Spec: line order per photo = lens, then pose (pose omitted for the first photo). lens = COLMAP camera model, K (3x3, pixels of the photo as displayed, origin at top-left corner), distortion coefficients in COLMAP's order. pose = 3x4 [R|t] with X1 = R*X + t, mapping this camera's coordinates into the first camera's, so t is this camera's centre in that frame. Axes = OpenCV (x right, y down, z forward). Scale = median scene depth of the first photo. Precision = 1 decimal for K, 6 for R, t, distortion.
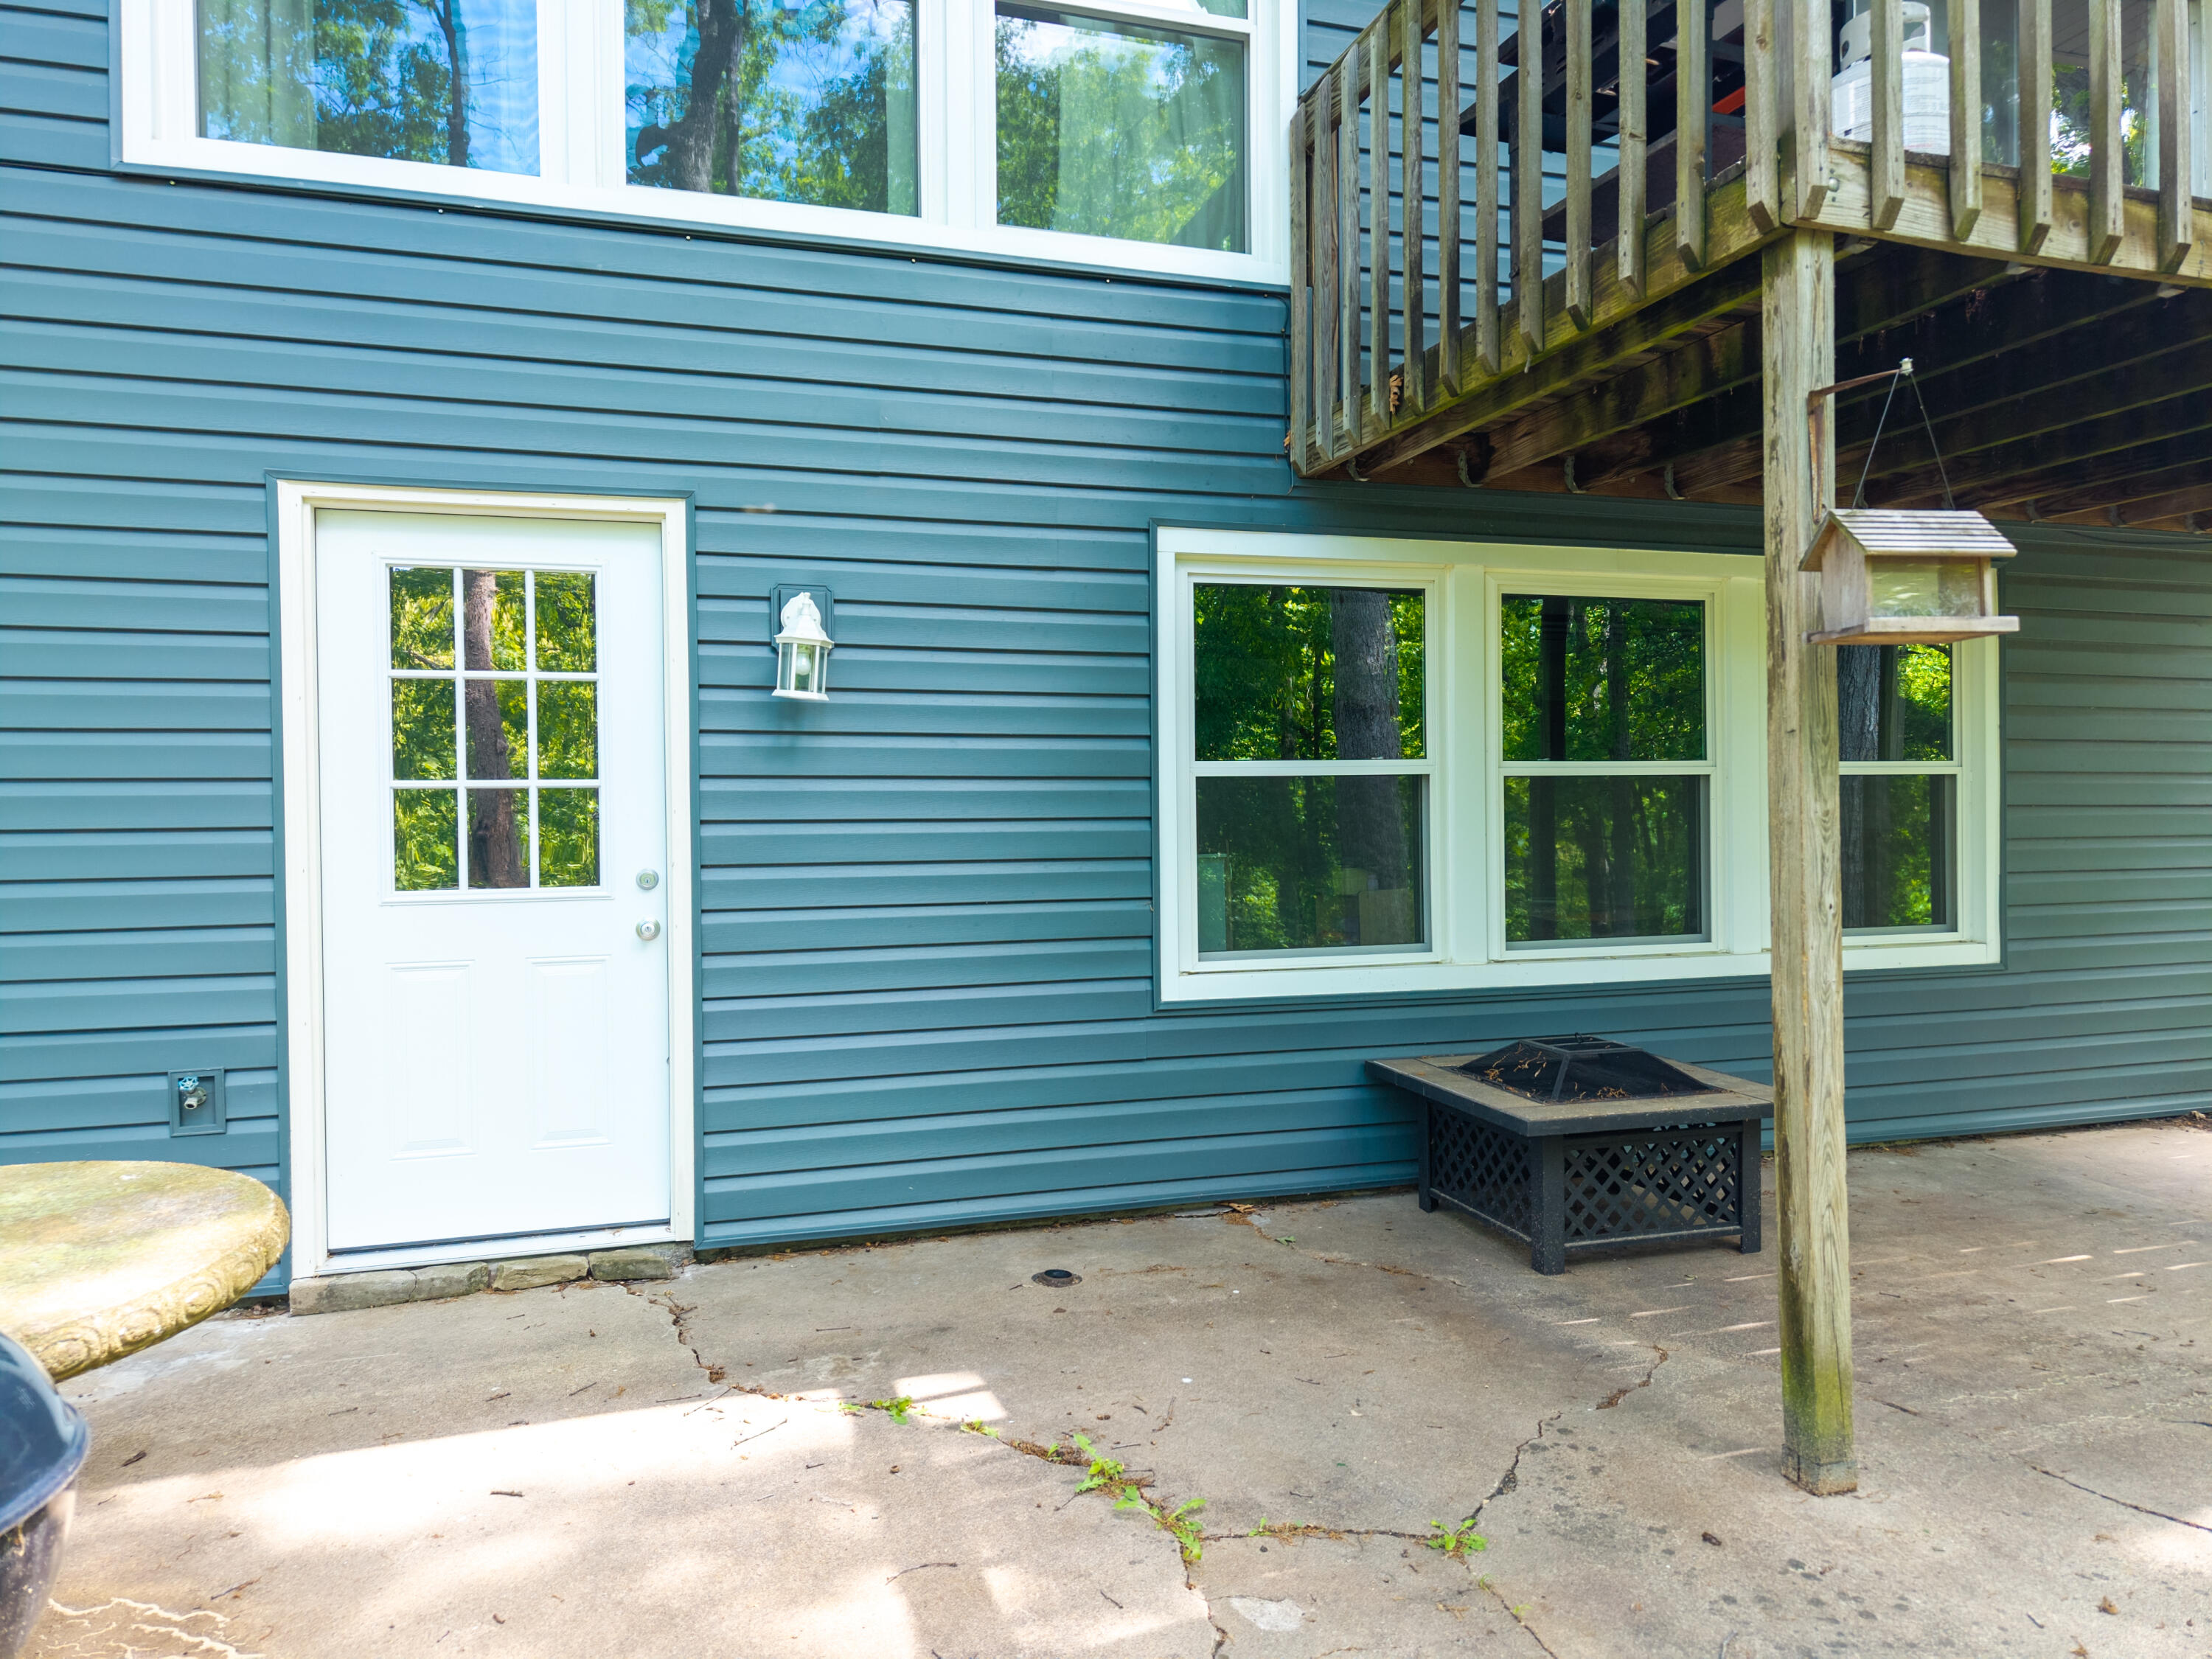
lens RADIAL K [[1480.5, 0, 1107.8], [0, 1480.5, 835.4], [0, 0, 1]] dist [0.027000, -0.025525]
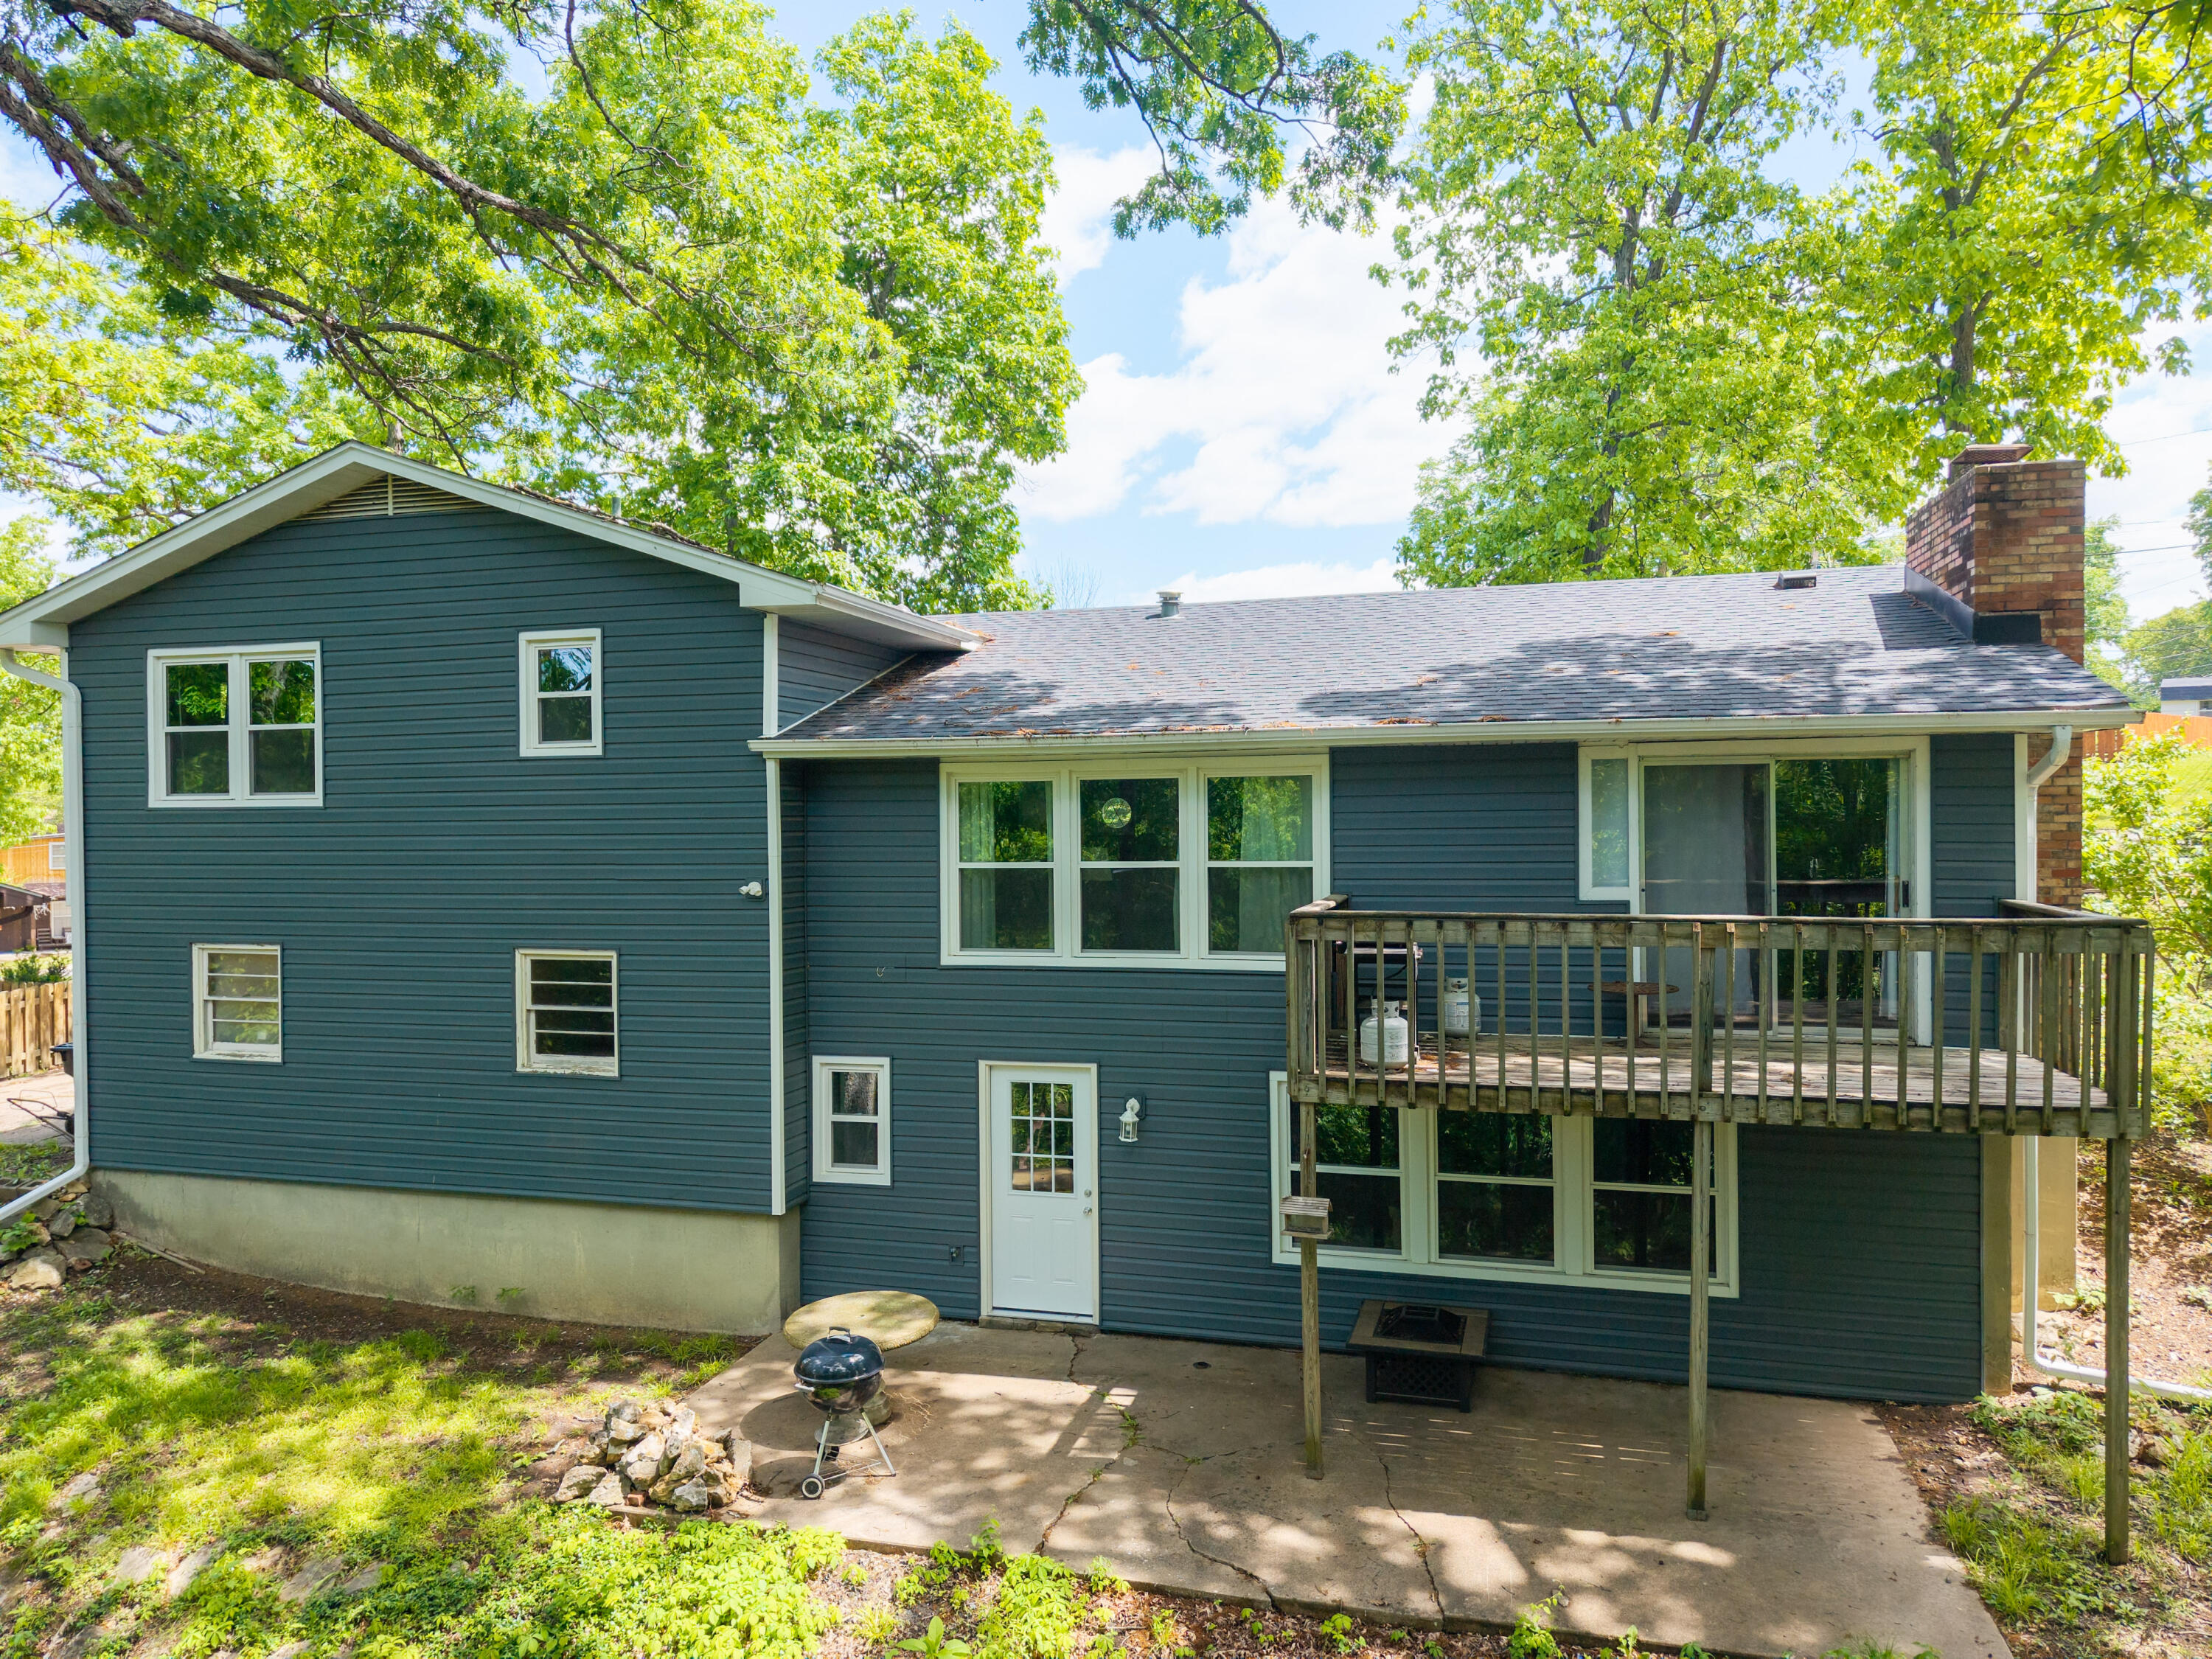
lens RADIAL K [[1480.5, 0, 1116.7], [0, 1480.5, 816.8], [0, 0, 1]] dist [0.027000, -0.025525]
pose [[0.838362, 0.004262, -0.545098, 1.297479], [-0.006894, 0.999972, -0.002784, -0.693703], [0.545071, 0.006092, 0.838368, -1.369958]]
